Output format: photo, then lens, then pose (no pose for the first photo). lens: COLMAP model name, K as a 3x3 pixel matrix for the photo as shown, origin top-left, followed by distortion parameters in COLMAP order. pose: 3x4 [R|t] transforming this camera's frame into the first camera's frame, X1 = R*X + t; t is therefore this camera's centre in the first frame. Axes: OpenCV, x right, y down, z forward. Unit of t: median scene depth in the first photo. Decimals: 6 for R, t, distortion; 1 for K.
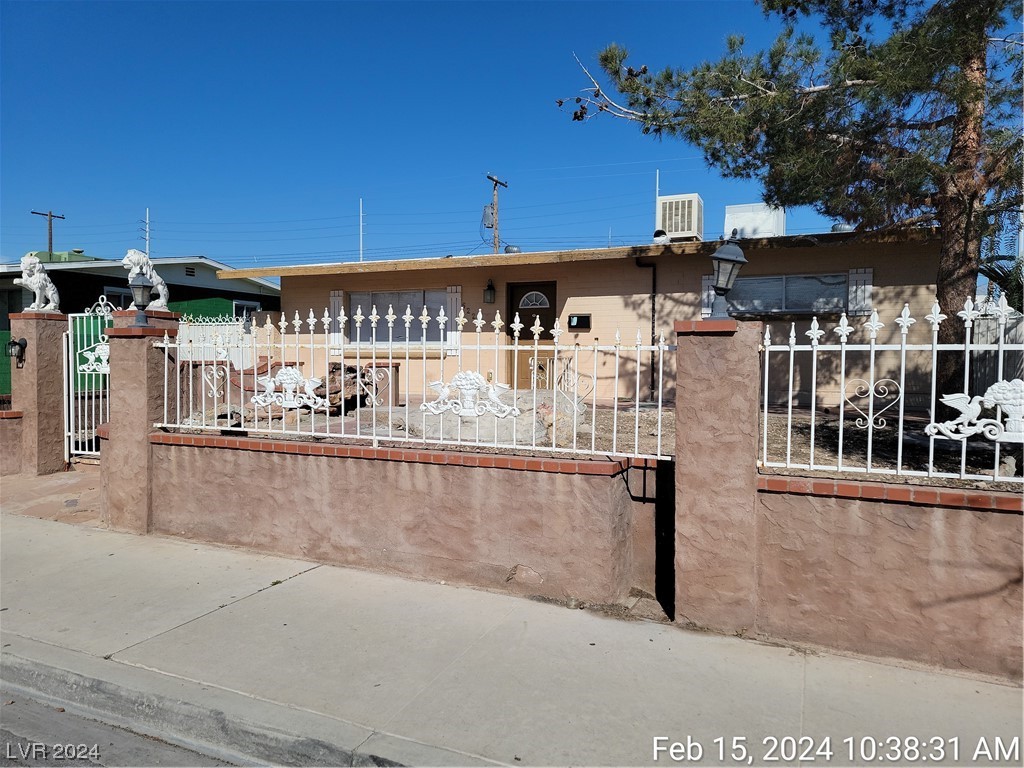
lens RADIAL K [[705.5, 0, 512.0], [0, 705.5, 384.0], [0, 0, 1]] dist [0.099492, -0.081538]
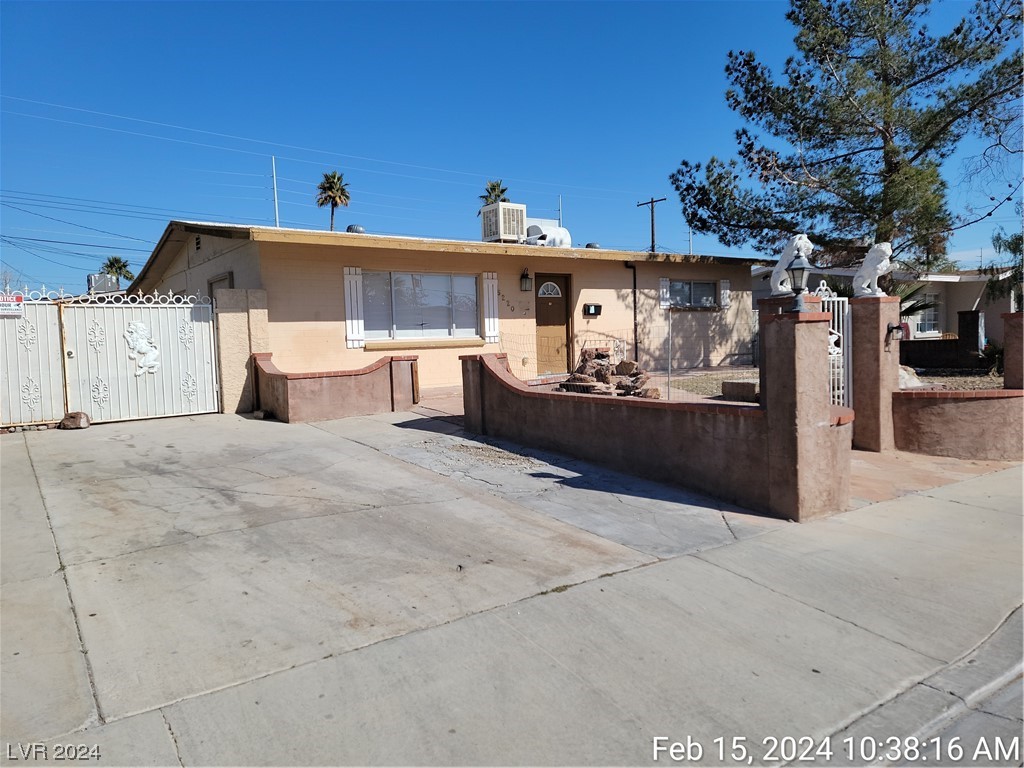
lens RADIAL K [[705.5, 0, 512.0], [0, 705.5, 384.0], [0, 0, 1]] dist [0.099492, -0.081538]
pose [[0.499614, -0.078940, 0.862644, -1.038698], [0.067175, 0.996371, 0.052272, -0.036259], [-0.863640, 0.031833, 0.503103, 0.537351]]
